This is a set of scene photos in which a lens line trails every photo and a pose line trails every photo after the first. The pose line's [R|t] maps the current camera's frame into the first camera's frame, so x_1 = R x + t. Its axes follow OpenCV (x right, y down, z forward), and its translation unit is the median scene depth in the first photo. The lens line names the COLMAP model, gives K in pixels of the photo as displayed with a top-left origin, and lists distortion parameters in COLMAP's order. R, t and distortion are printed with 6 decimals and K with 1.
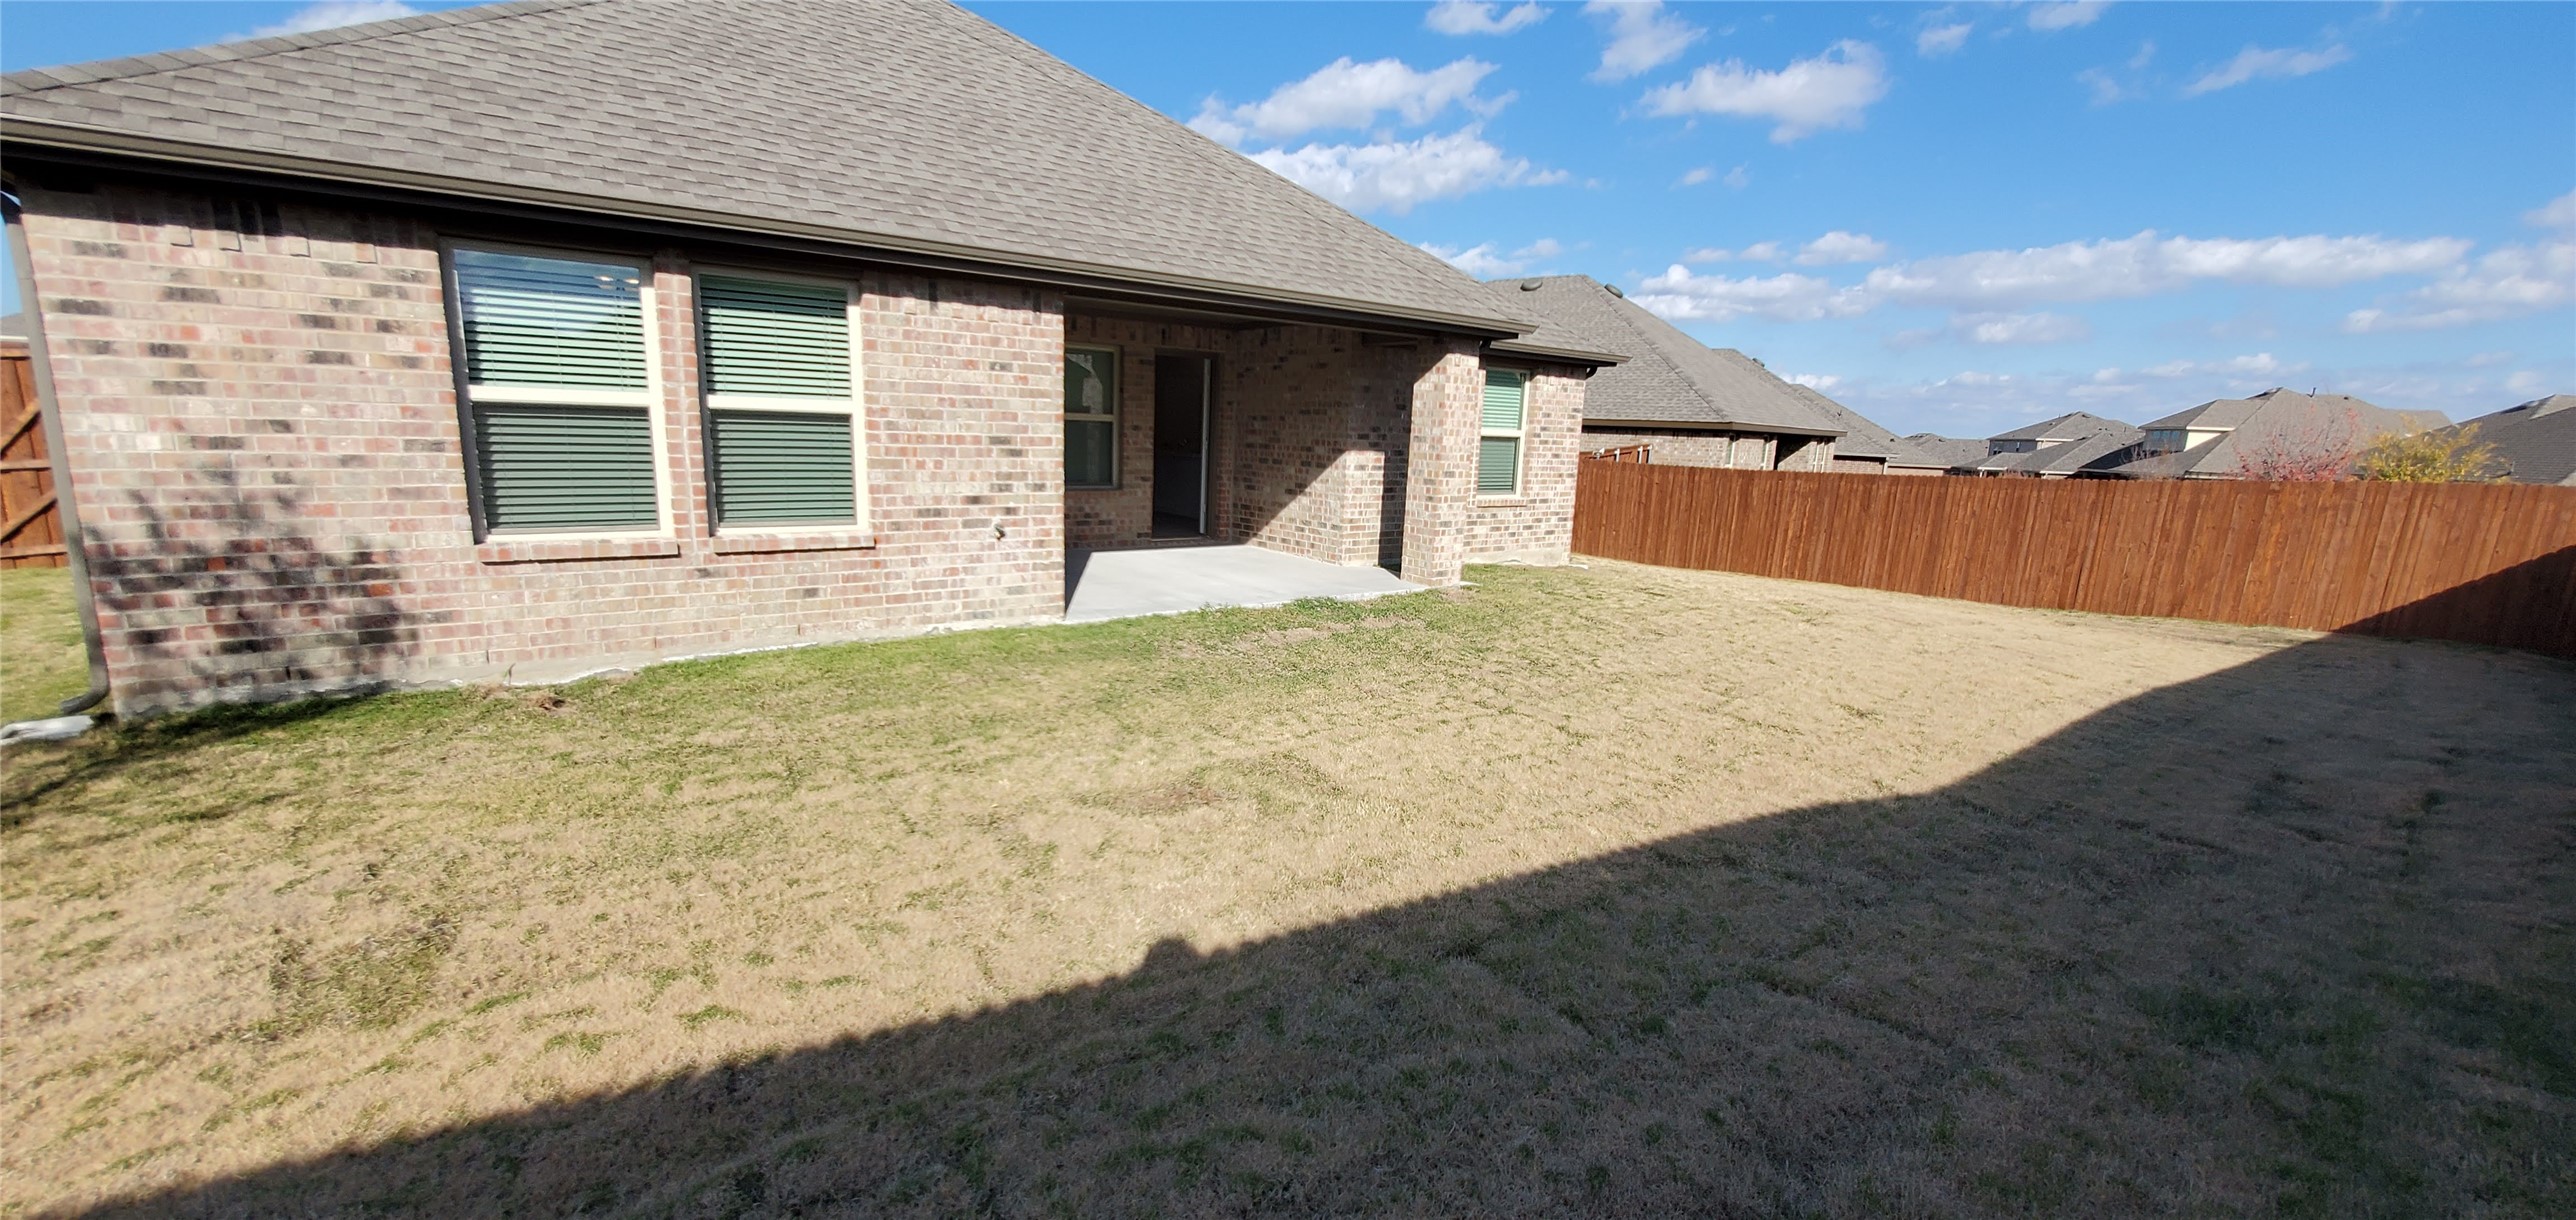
lens RADIAL K [[1019.3, 0, 1281.0], [0, 1019.3, 633.3], [0, 0, 1]] dist [-0.000377, -0.000695]
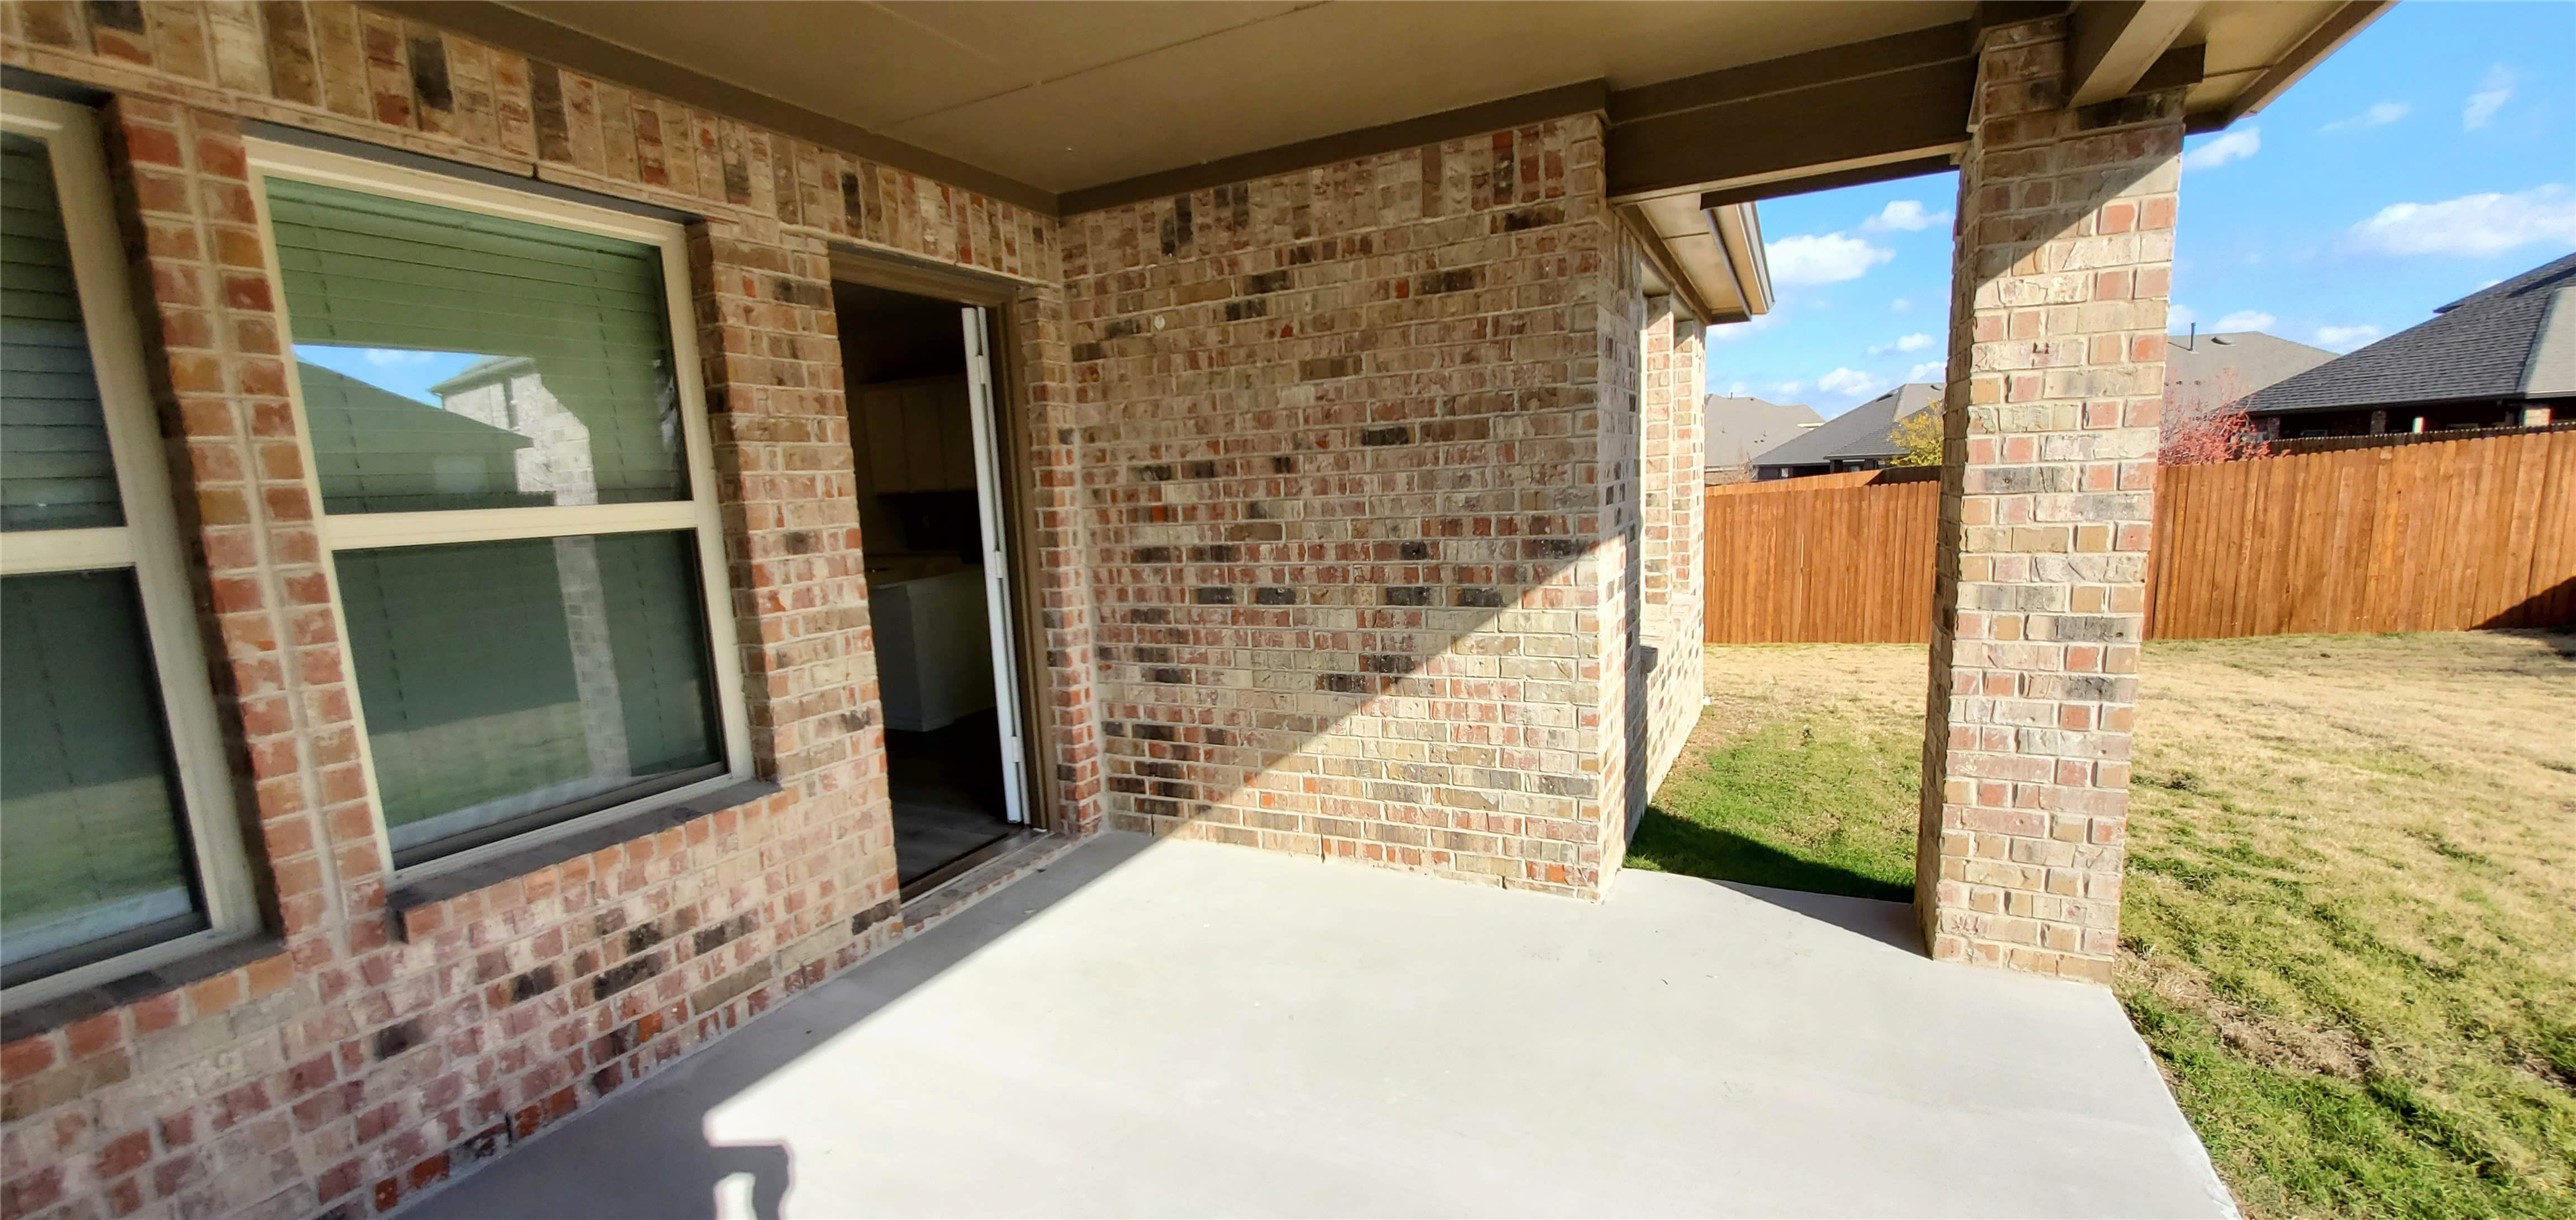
lens RADIAL K [[1019.3, 0, 1281.0], [0, 1019.3, 633.3], [0, 0, 1]] dist [-0.000377, -0.000695]
pose [[0.895920, -0.147050, 0.419169, -0.138519], [0.168778, 0.985540, -0.014999, -0.148118], [-0.410903, 0.084184, 0.907784, 0.687194]]
